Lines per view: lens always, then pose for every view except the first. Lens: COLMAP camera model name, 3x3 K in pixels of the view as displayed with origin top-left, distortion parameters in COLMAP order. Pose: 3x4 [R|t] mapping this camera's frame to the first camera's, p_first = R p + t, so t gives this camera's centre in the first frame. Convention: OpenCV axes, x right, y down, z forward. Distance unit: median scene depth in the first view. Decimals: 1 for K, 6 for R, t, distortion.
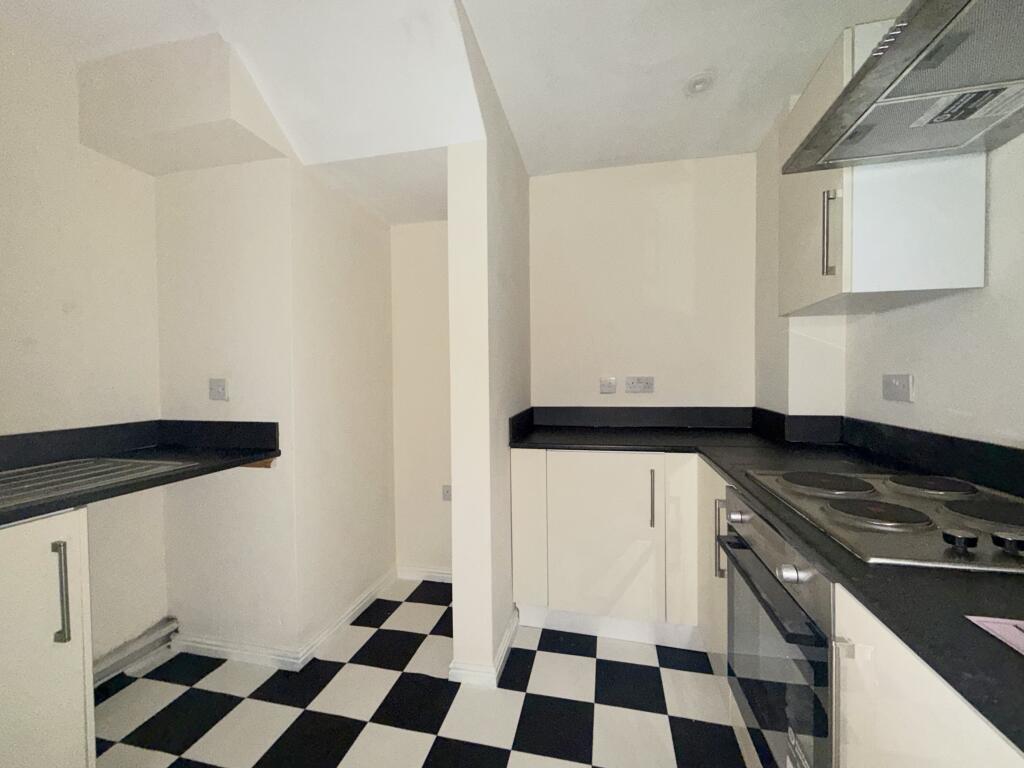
lens RADIAL K [[409.4, 0, 514.6], [0, 409.4, 382.4], [0, 0, 1]] dist [0.003181, -0.000307]
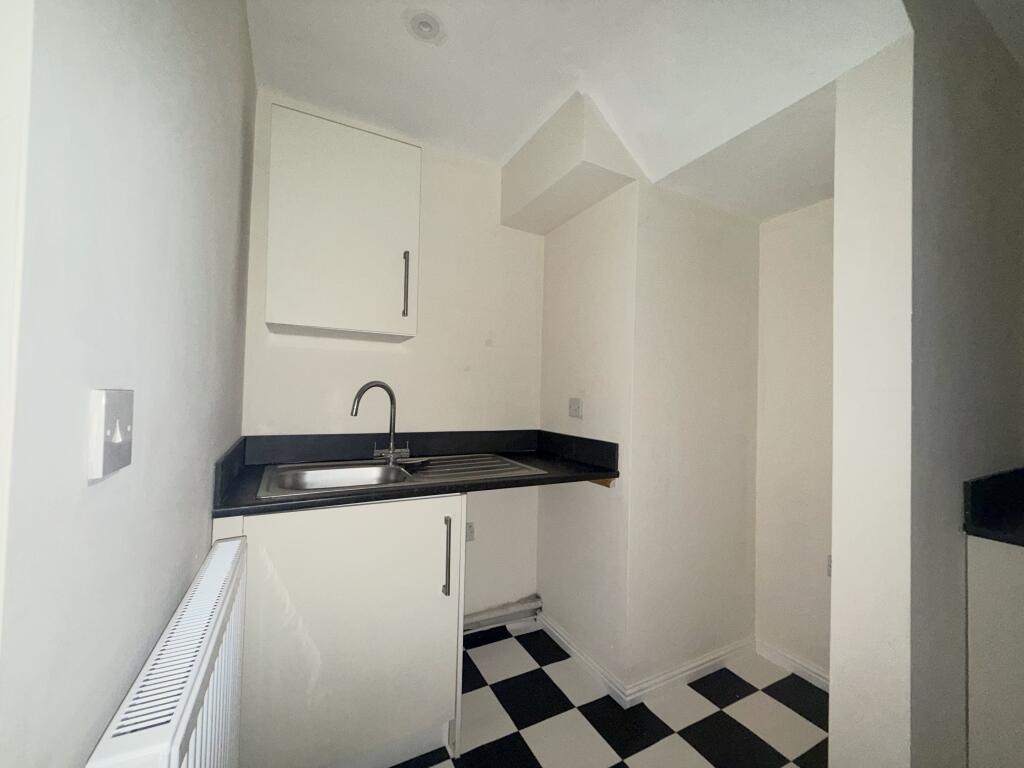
lens RADIAL K [[409.4, 0, 510.3], [0, 409.4, 384.3], [0, 0, 1]] dist [0.003181, -0.000307]
pose [[0.649495, 0.011900, -0.760272, 0.013277], [-0.048962, 0.998457, -0.026200, -0.008648], [0.758788, 0.054241, 0.649076, 0.137249]]
